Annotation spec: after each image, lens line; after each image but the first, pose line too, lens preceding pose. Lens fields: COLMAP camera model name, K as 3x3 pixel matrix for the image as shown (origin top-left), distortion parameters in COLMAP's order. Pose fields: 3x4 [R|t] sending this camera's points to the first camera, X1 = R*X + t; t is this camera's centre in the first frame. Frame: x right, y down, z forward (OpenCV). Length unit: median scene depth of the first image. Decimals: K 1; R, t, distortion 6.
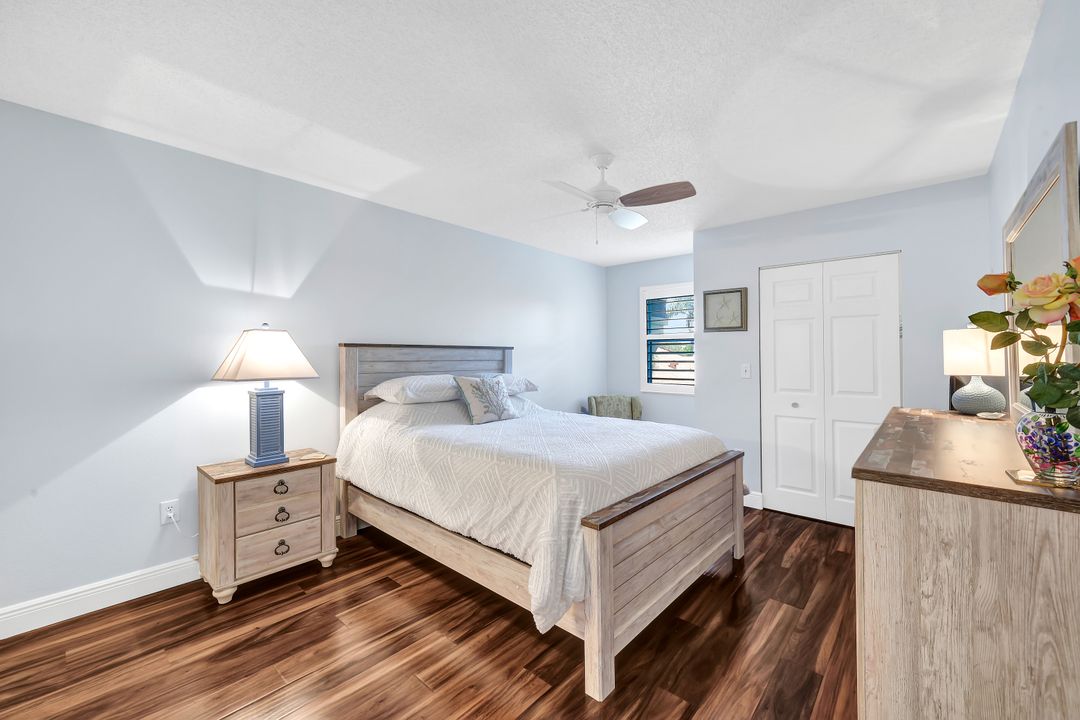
lens RADIAL K [[437.0, 0, 540.0], [0, 437.0, 360.0], [0, 0, 1]] dist [-0.000653, 0.000074]
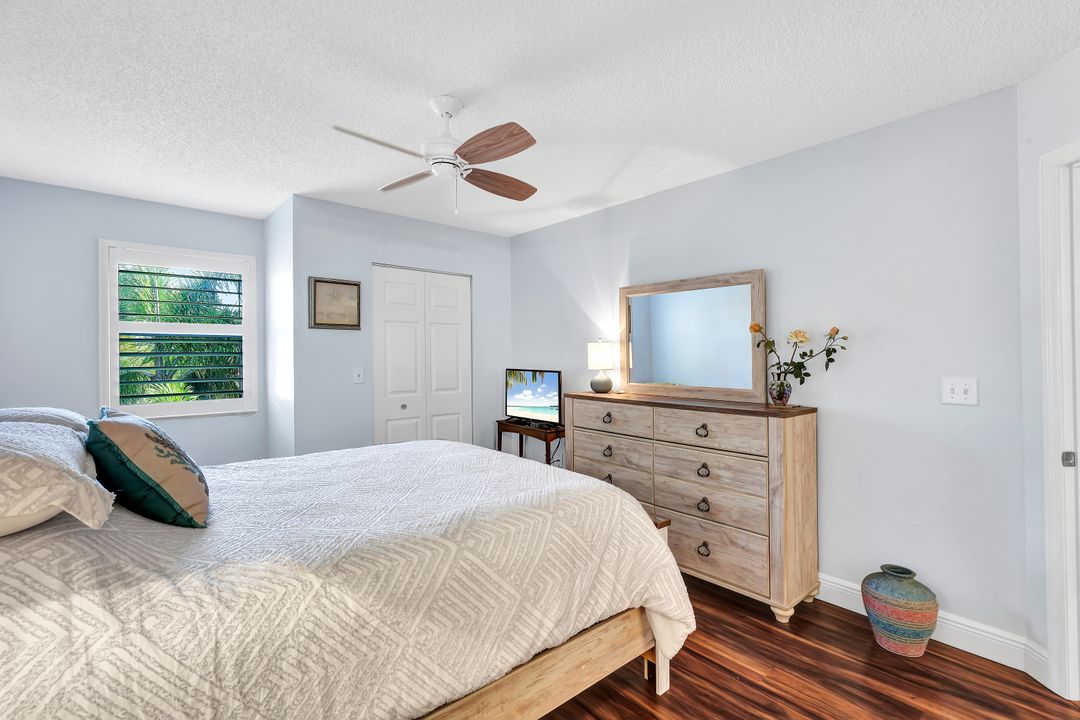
lens RADIAL K [[485.5, 0, 540.0], [0, 485.5, 360.0], [0, 0, 1]] dist [-0.001871, -0.000136]
pose [[0.133230, -0.006671, 0.991063, -0.466818], [0.009736, 0.999938, 0.005422, -0.007543], [-0.991037, 0.008926, 0.133286, 0.503183]]
